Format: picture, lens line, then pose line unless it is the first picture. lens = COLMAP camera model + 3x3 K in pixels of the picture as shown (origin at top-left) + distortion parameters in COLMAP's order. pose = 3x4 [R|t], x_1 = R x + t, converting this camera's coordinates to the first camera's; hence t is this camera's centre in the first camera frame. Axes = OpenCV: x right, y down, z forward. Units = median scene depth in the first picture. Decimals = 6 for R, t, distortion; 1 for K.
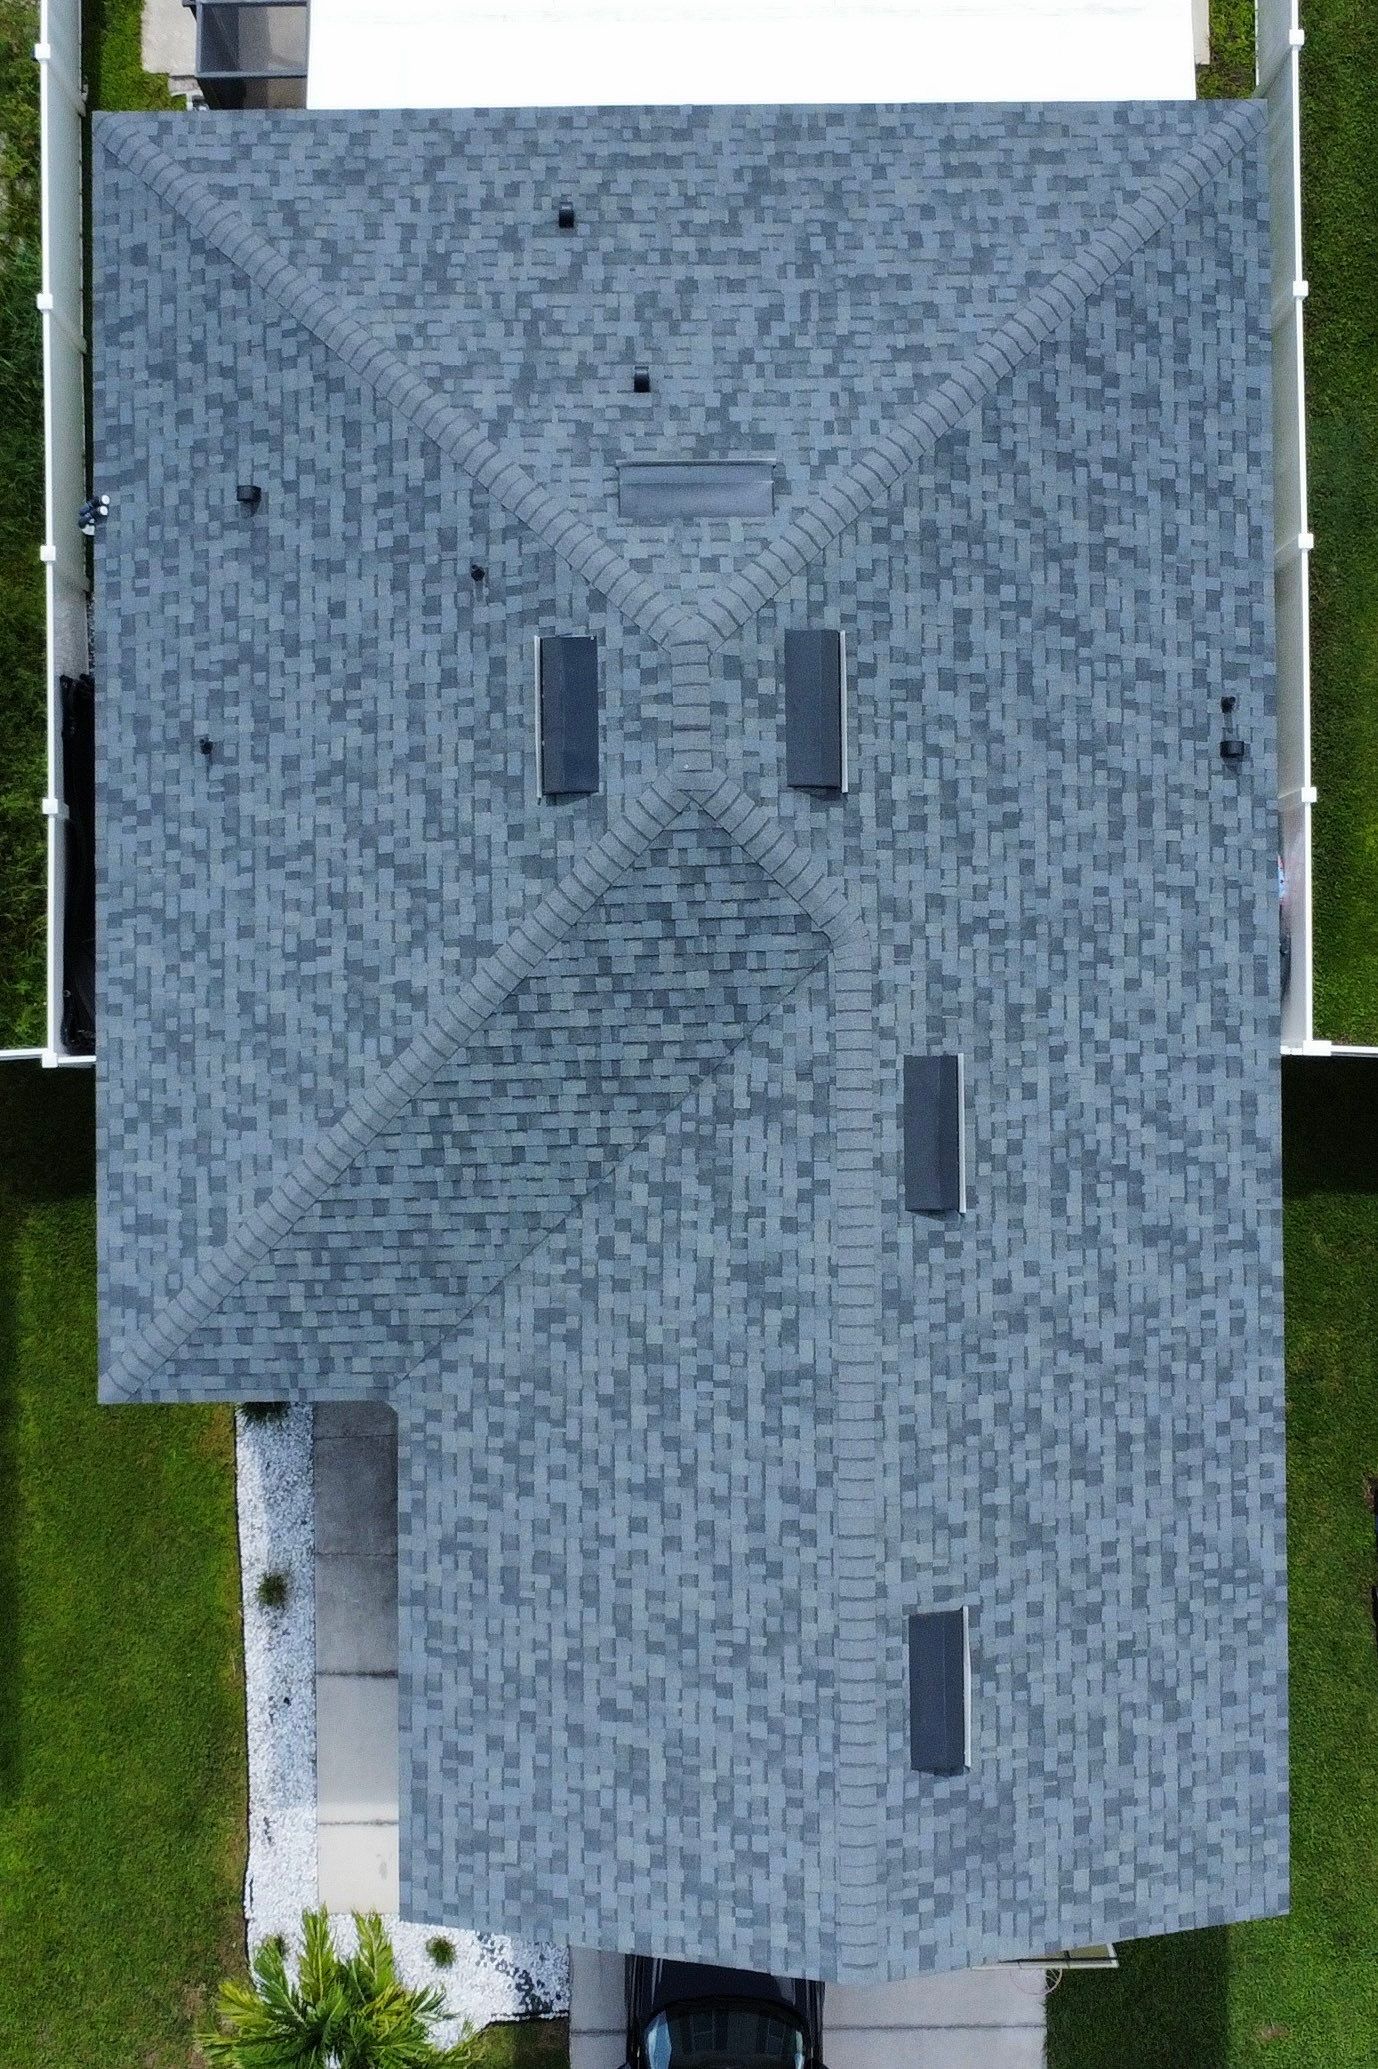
lens RADIAL K [[2926.1, 0, 652.5], [0, 2926.1, 1064.7], [0, 0, 1]] dist [-0.028186, 0.000000]
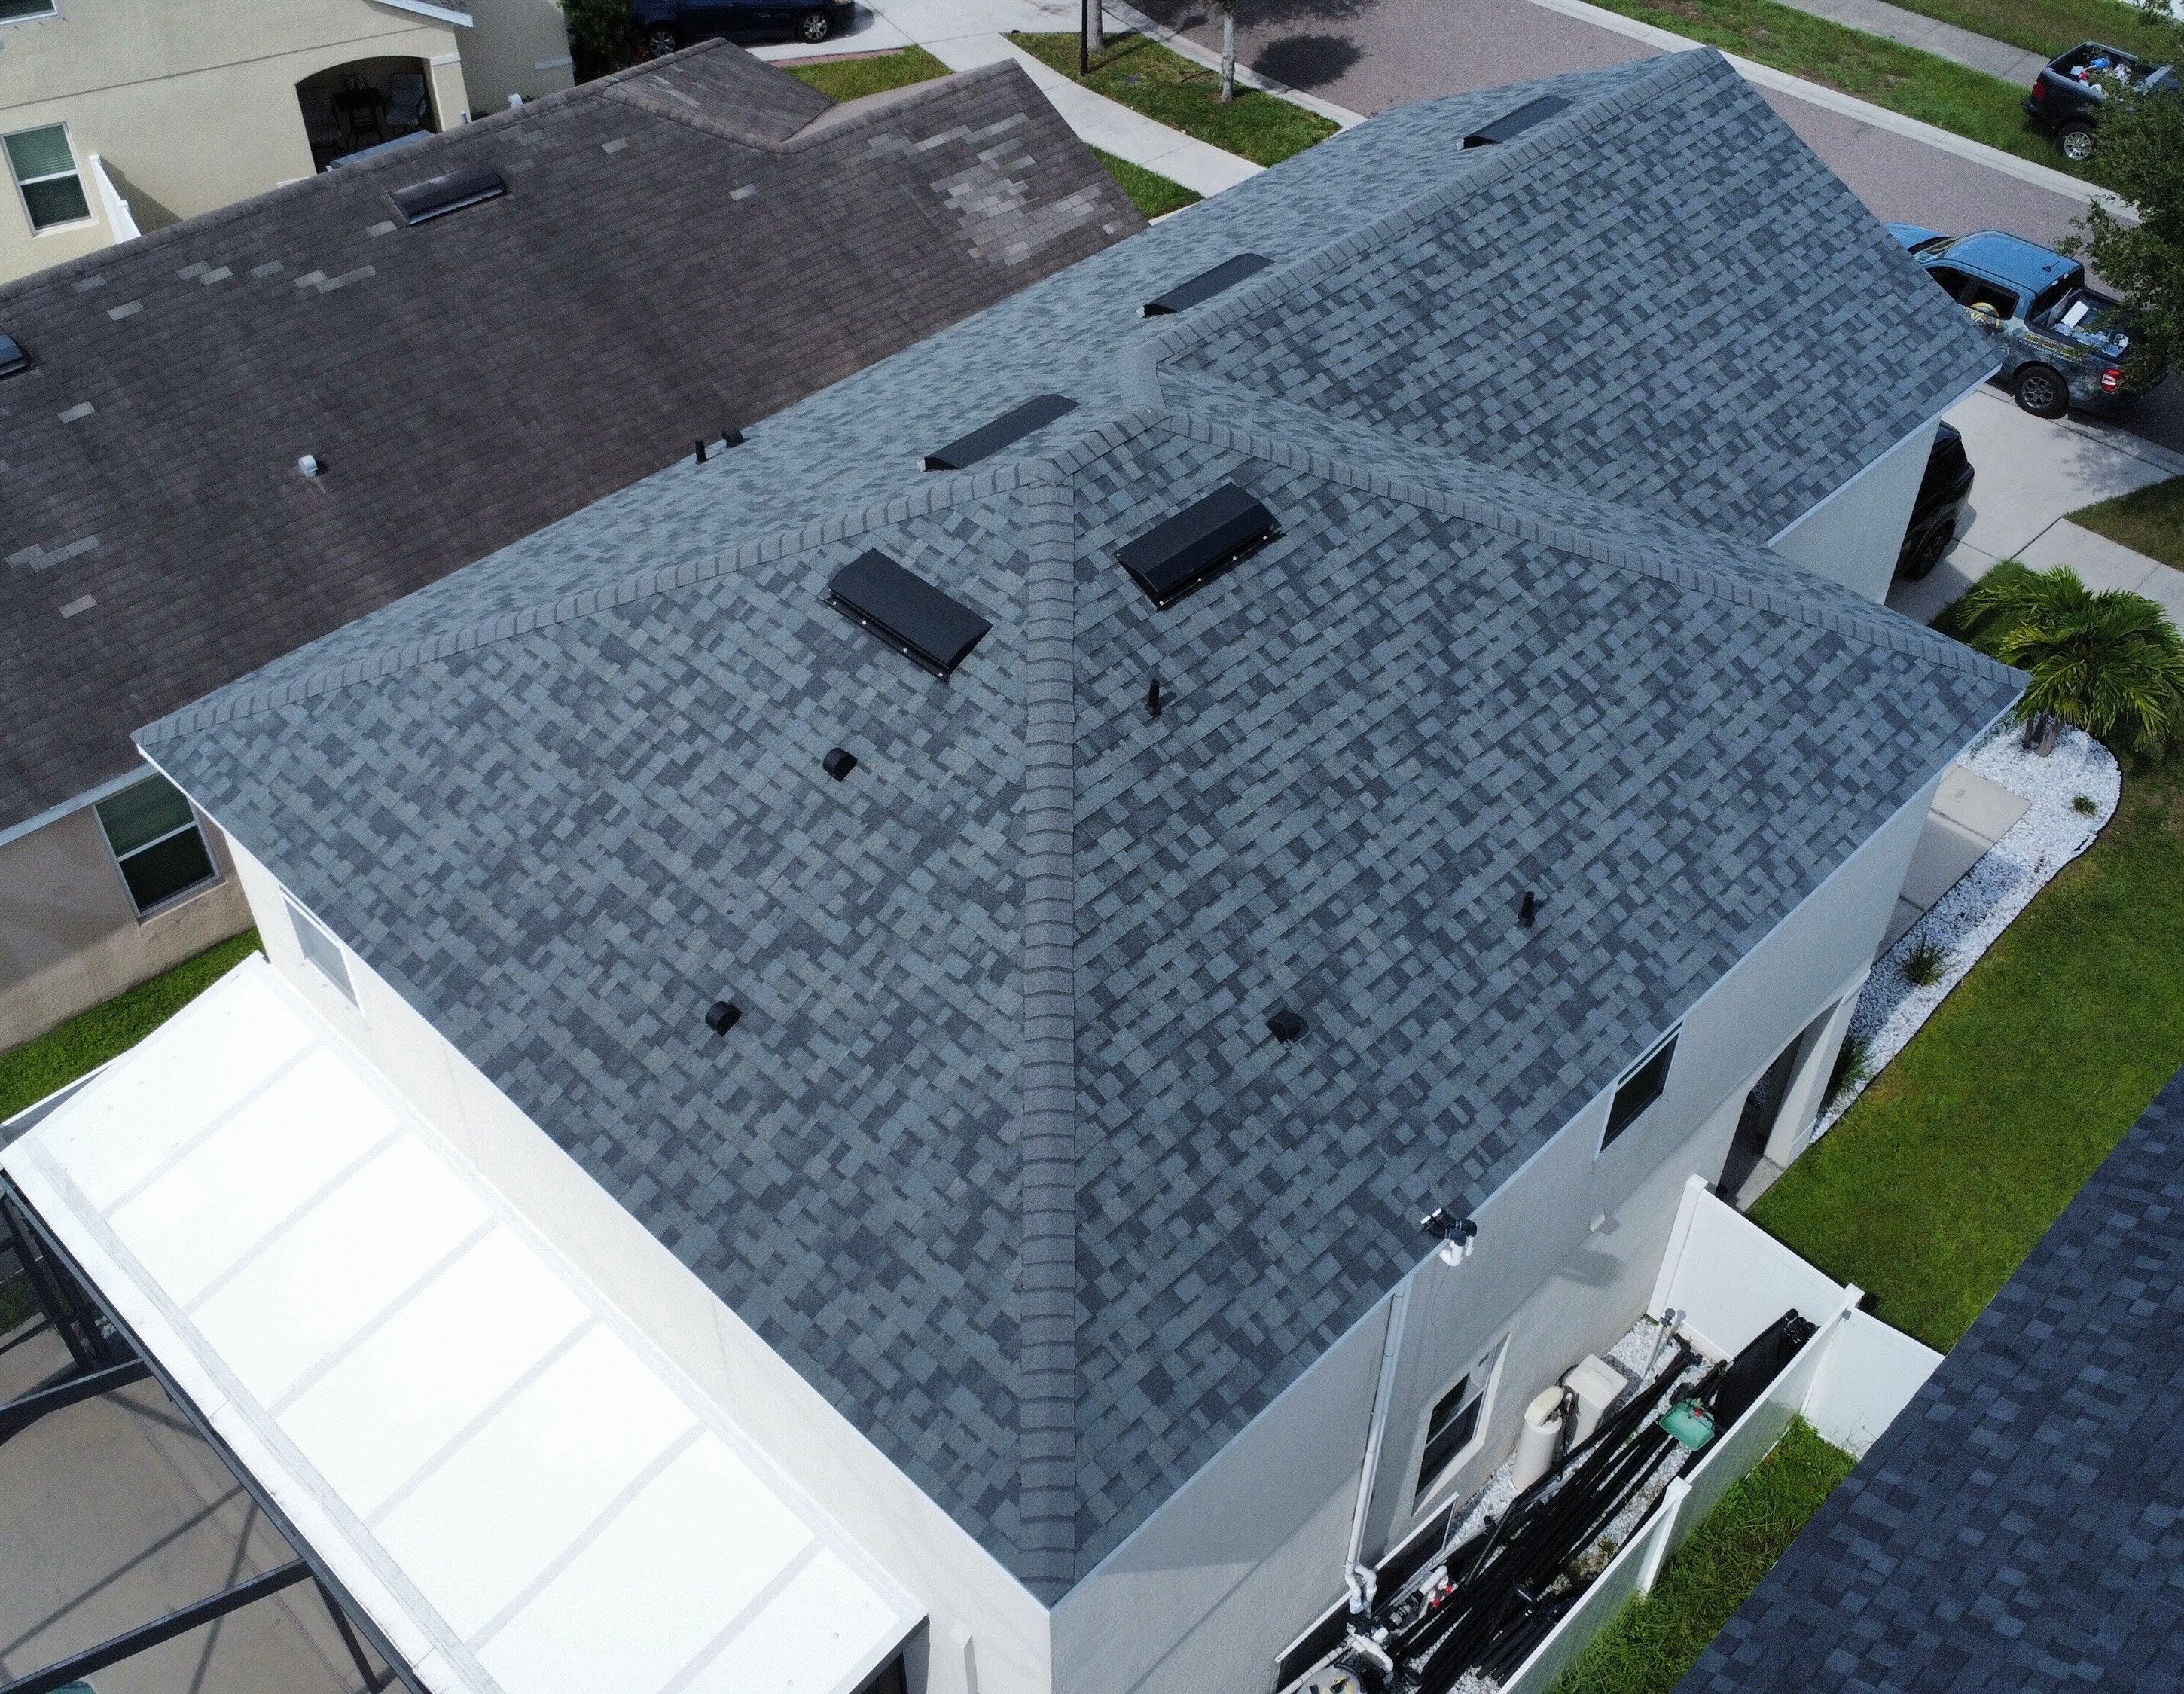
lens RADIAL K [[2185.1, 0, 1089.0], [0, 2185.1, 827.3], [0, 0, 1]] dist [-0.022694, 0.000000]
pose [[-0.704972, -0.488334, 0.514338, -0.372073], [0.709063, -0.469308, 0.526289, -0.508942], [-0.015622, 0.735717, 0.677109, 0.587193]]
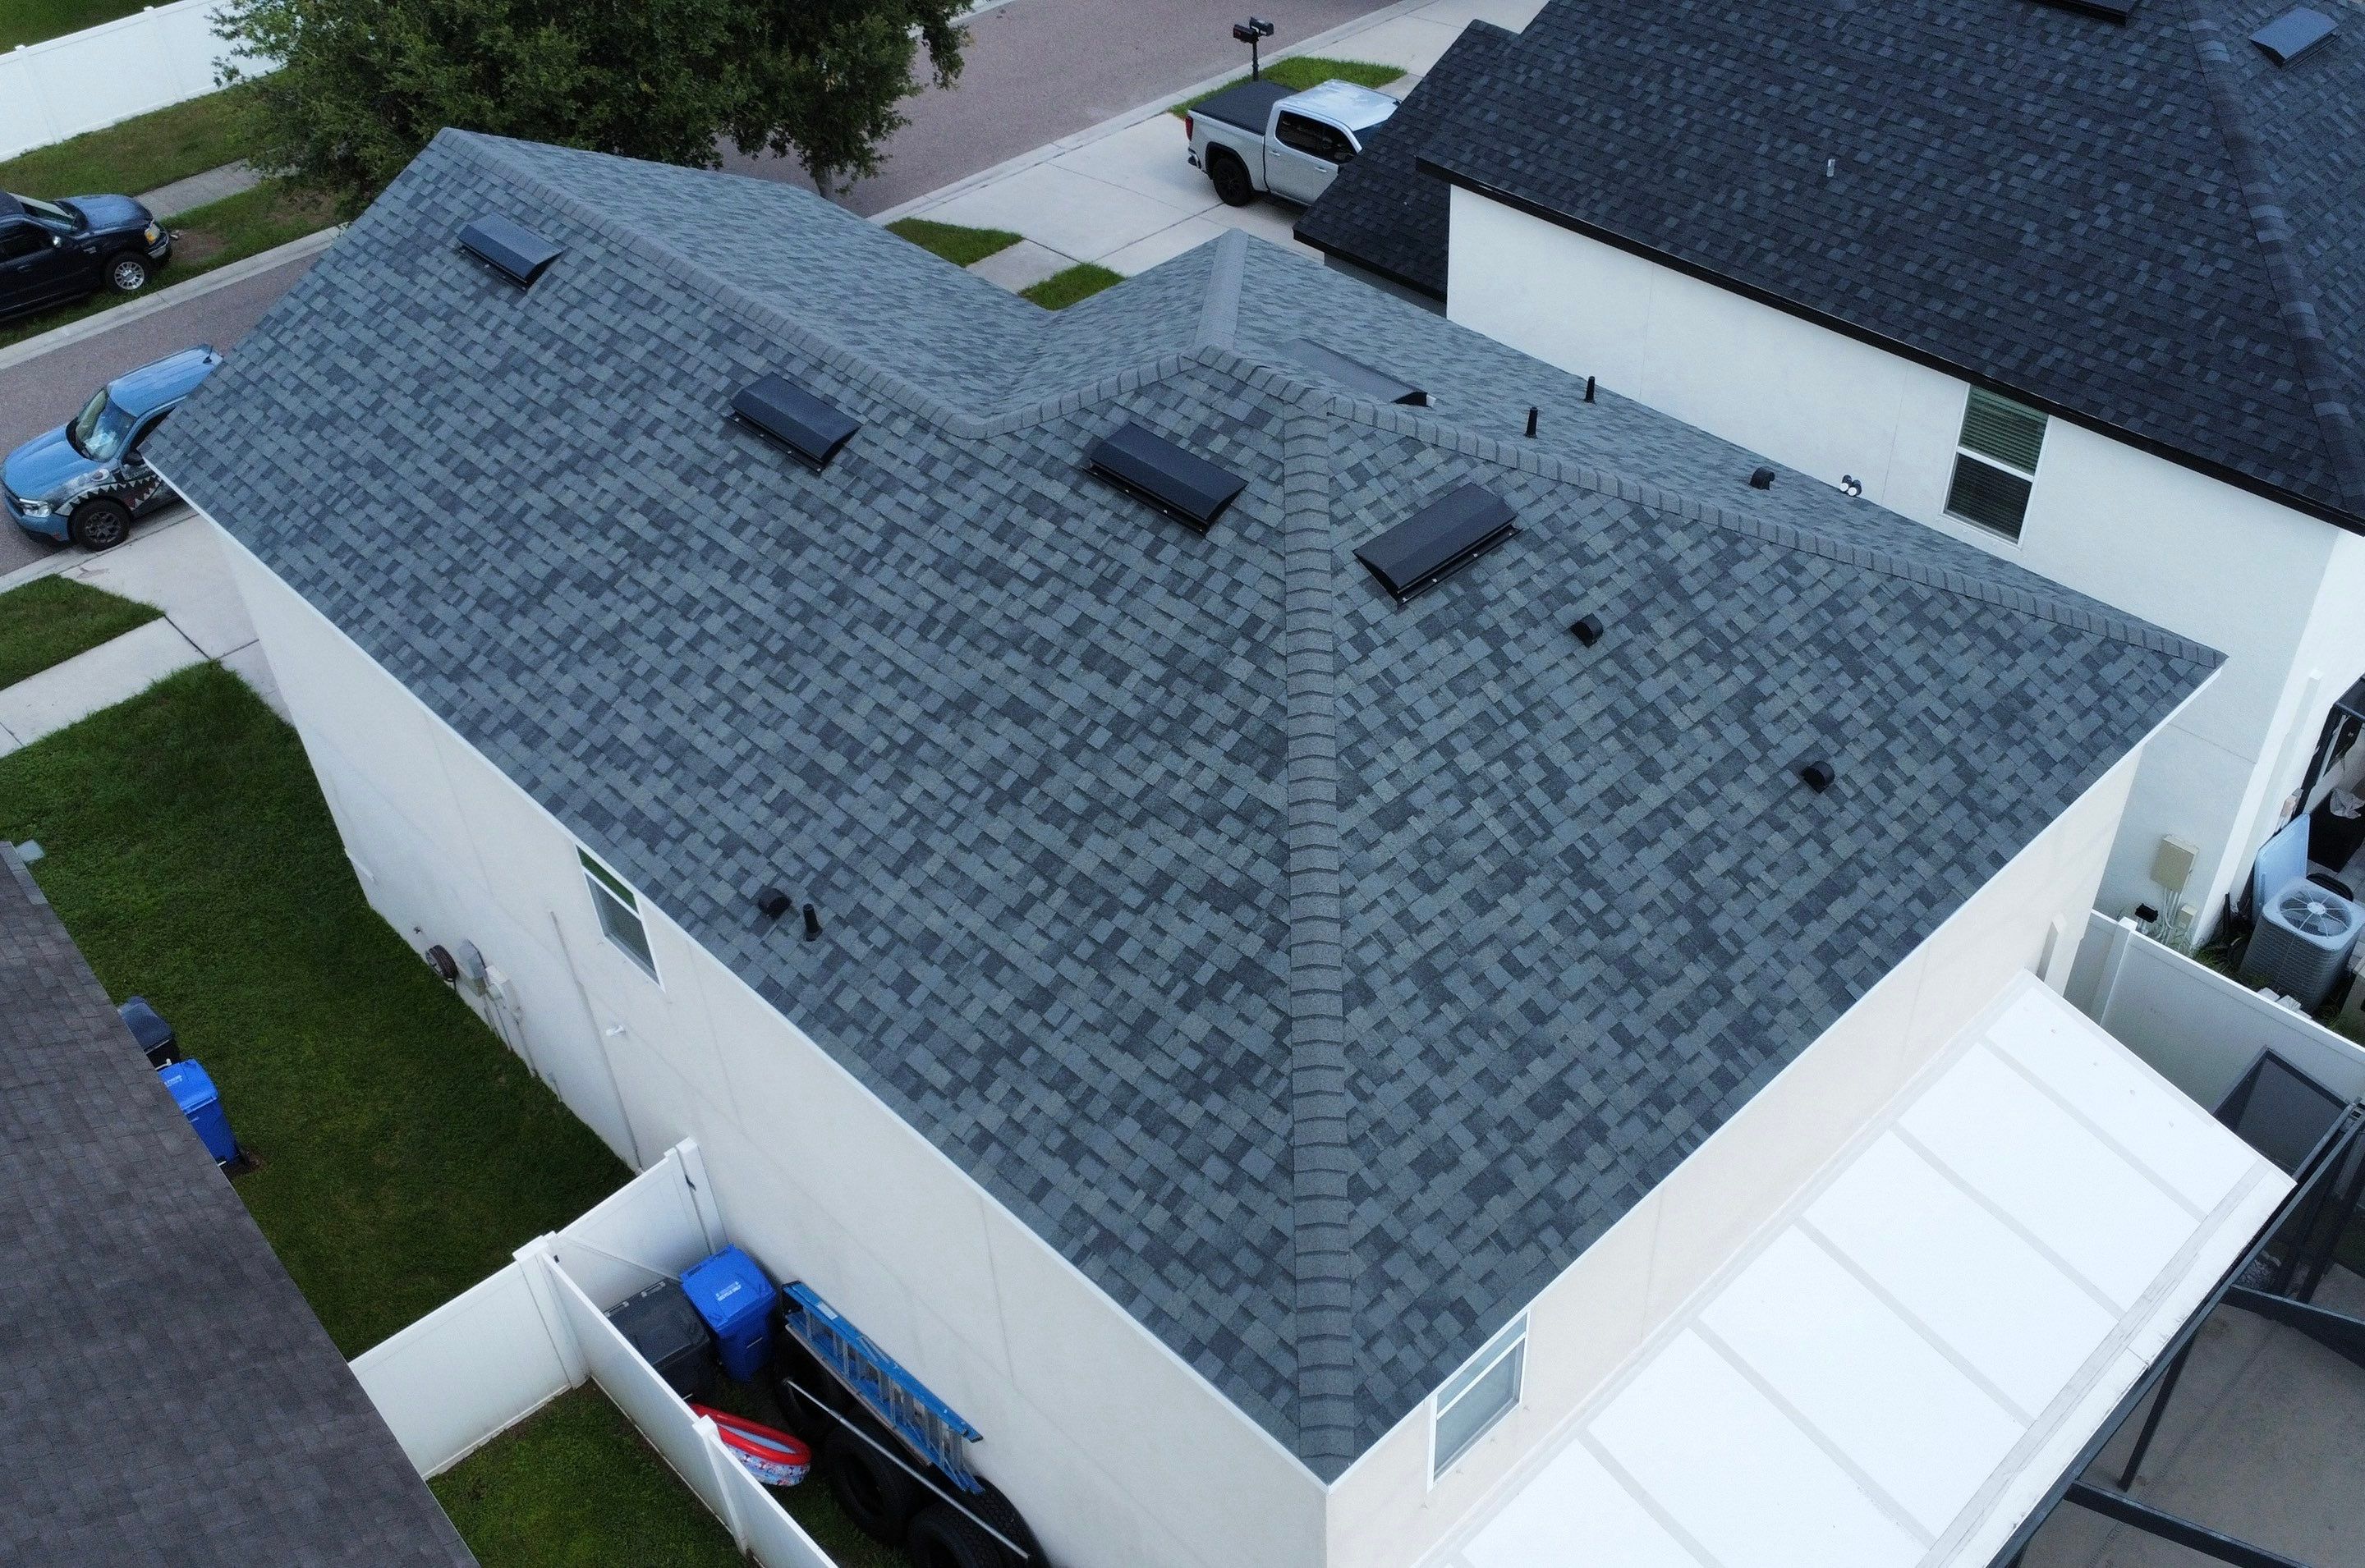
lens RADIAL K [[2151.9, 0, 1243.7], [0, 2151.9, 811.6], [0, 0, 1]] dist [-0.020612, 0.000000]
pose [[-0.720572, 0.468841, -0.510846, 0.406908], [-0.692148, -0.442462, 0.570227, -0.537880], [0.041316, 0.764471, 0.643333, 0.623686]]
